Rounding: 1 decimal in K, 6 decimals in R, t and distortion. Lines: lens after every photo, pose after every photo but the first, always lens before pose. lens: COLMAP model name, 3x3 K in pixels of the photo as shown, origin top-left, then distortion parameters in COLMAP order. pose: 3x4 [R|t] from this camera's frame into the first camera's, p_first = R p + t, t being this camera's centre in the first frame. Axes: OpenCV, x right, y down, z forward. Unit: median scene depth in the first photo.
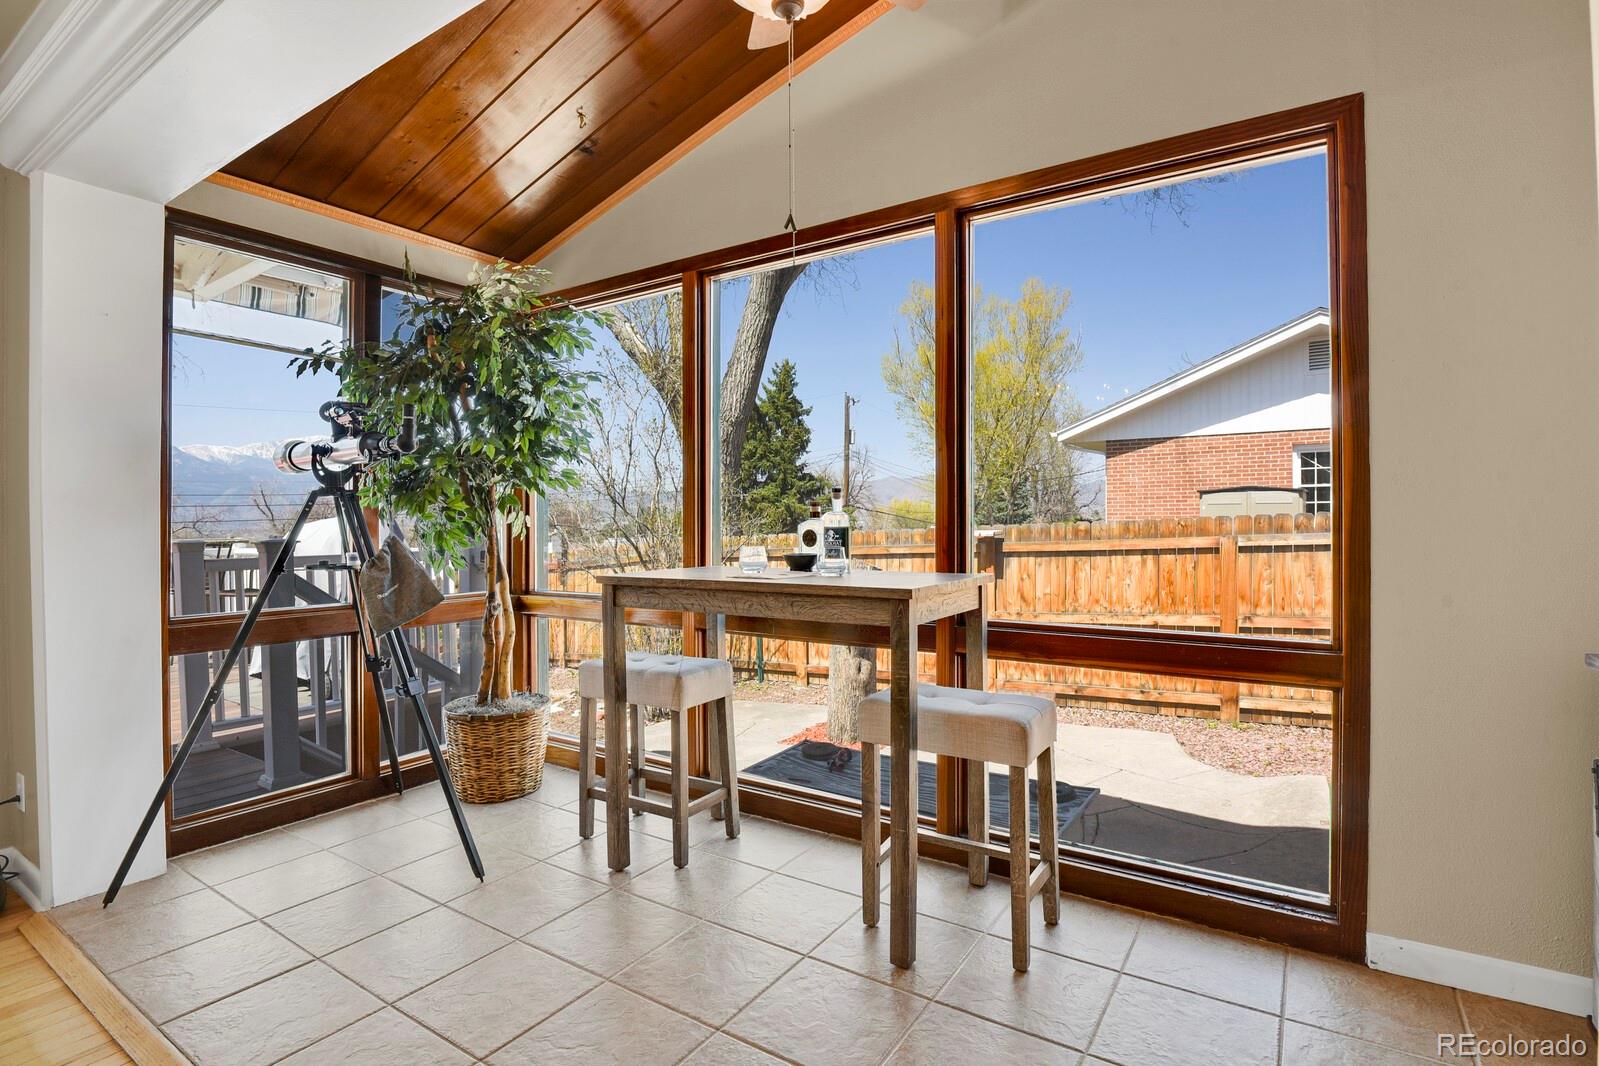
lens RADIAL K [[776.2, 0, 803.4], [0, 776.2, 530.8], [0, 0, 1]] dist [-0.009850, -0.000864]
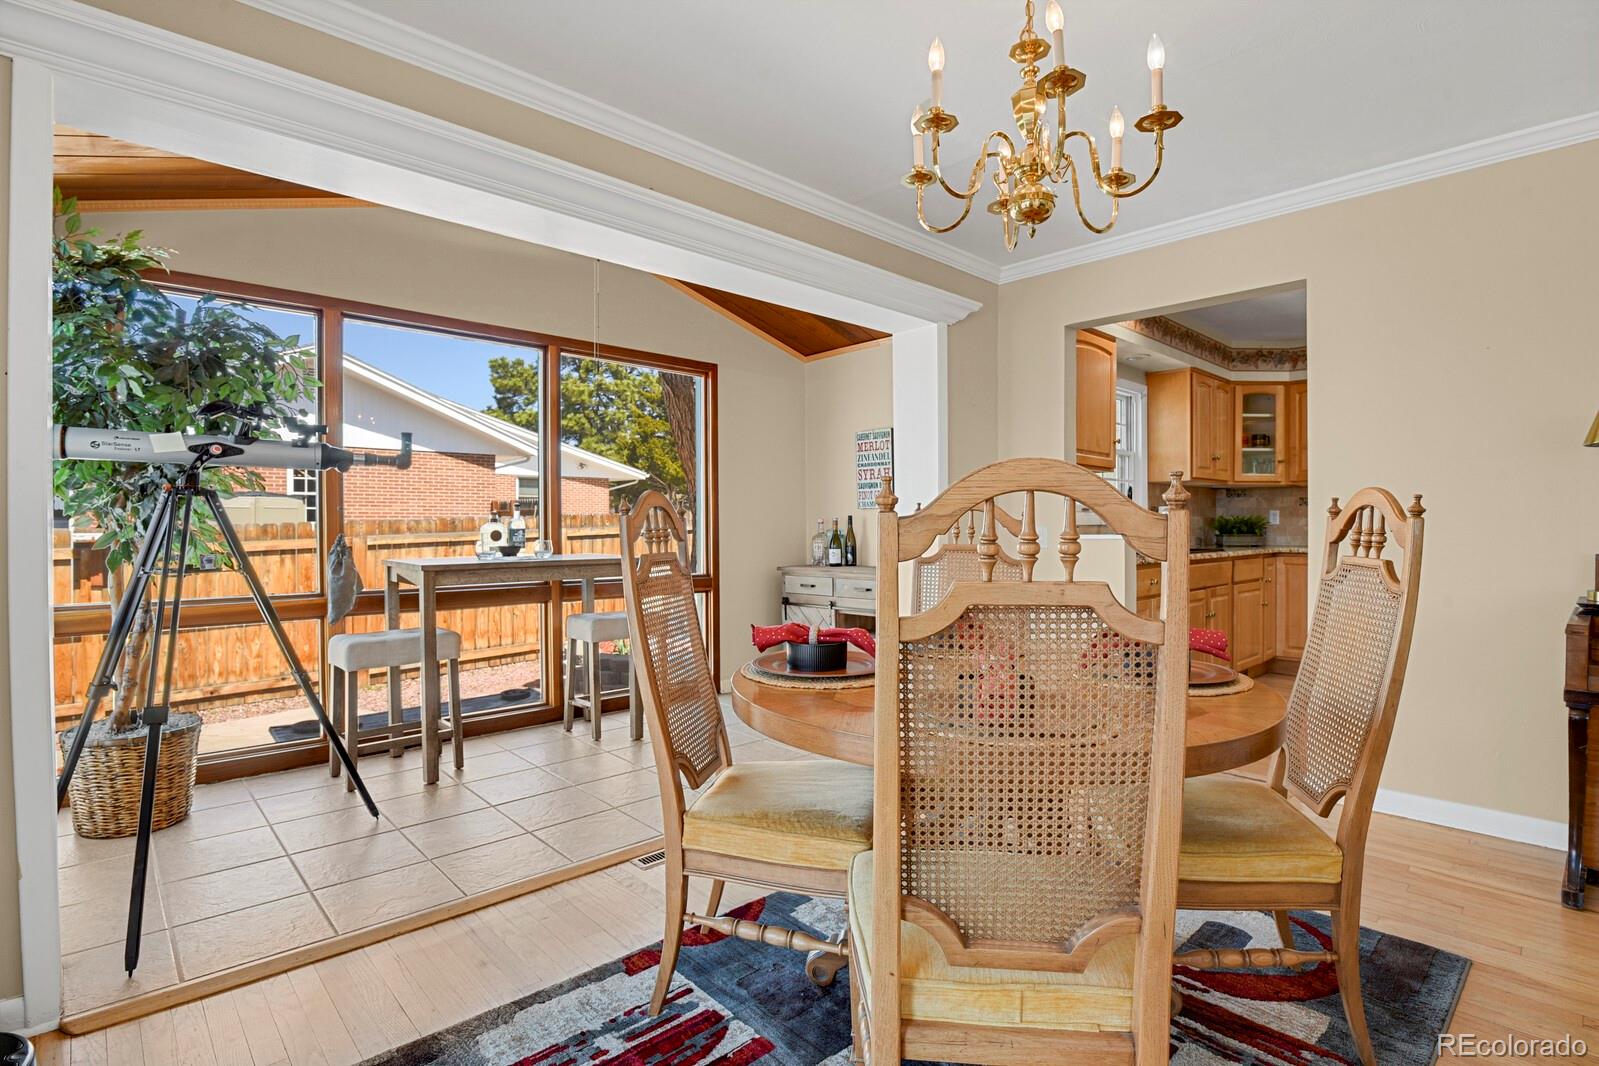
lens RADIAL K [[776.2, 0, 812.4], [0, 776.2, 530.1], [0, 0, 1]] dist [-0.009850, -0.000864]
pose [[0.230836, 0.000577, 0.972993, -0.469821], [0.004224, 0.999990, -0.001595, 0.001101], [-0.972984, 0.004478, 0.230831, 0.010330]]
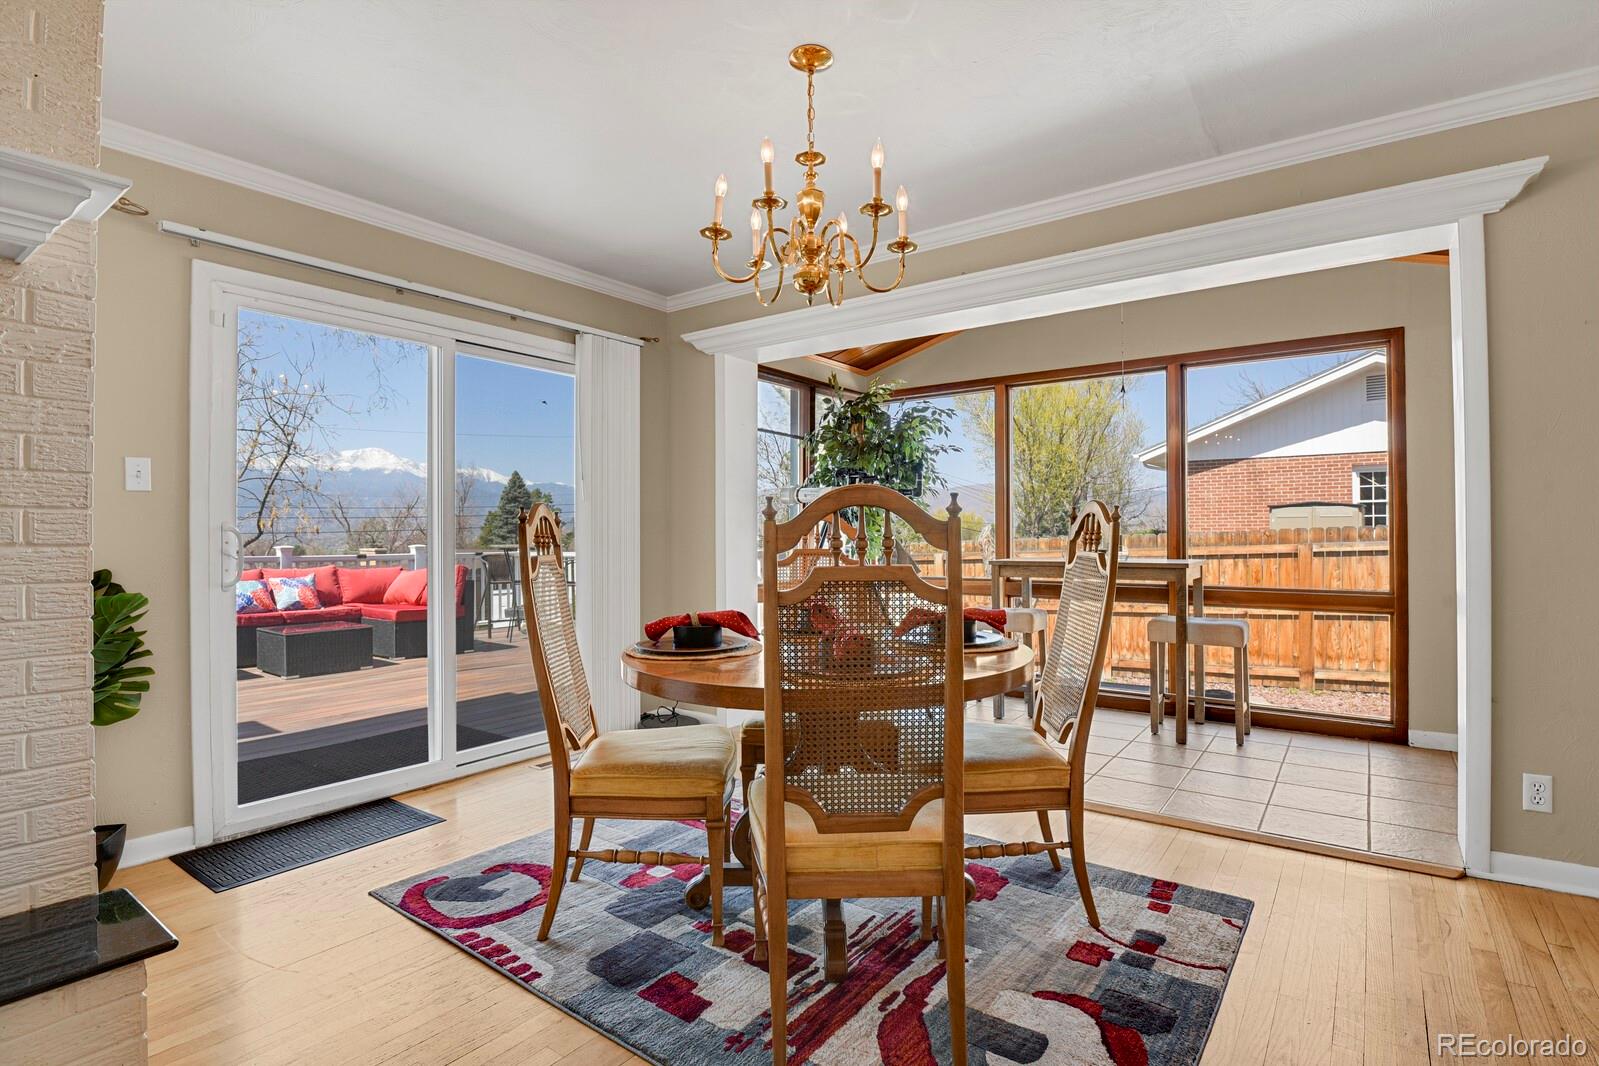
lens RADIAL K [[776.2, 0, 811.7], [0, 776.2, 532.7], [0, 0, 1]] dist [-0.009850, -0.000864]
pose [[0.999162, 0.001595, -0.040898, -0.205158], [-0.002050, 0.999937, -0.011077, 0.004186], [0.040877, 0.011152, 0.999102, -0.297742]]
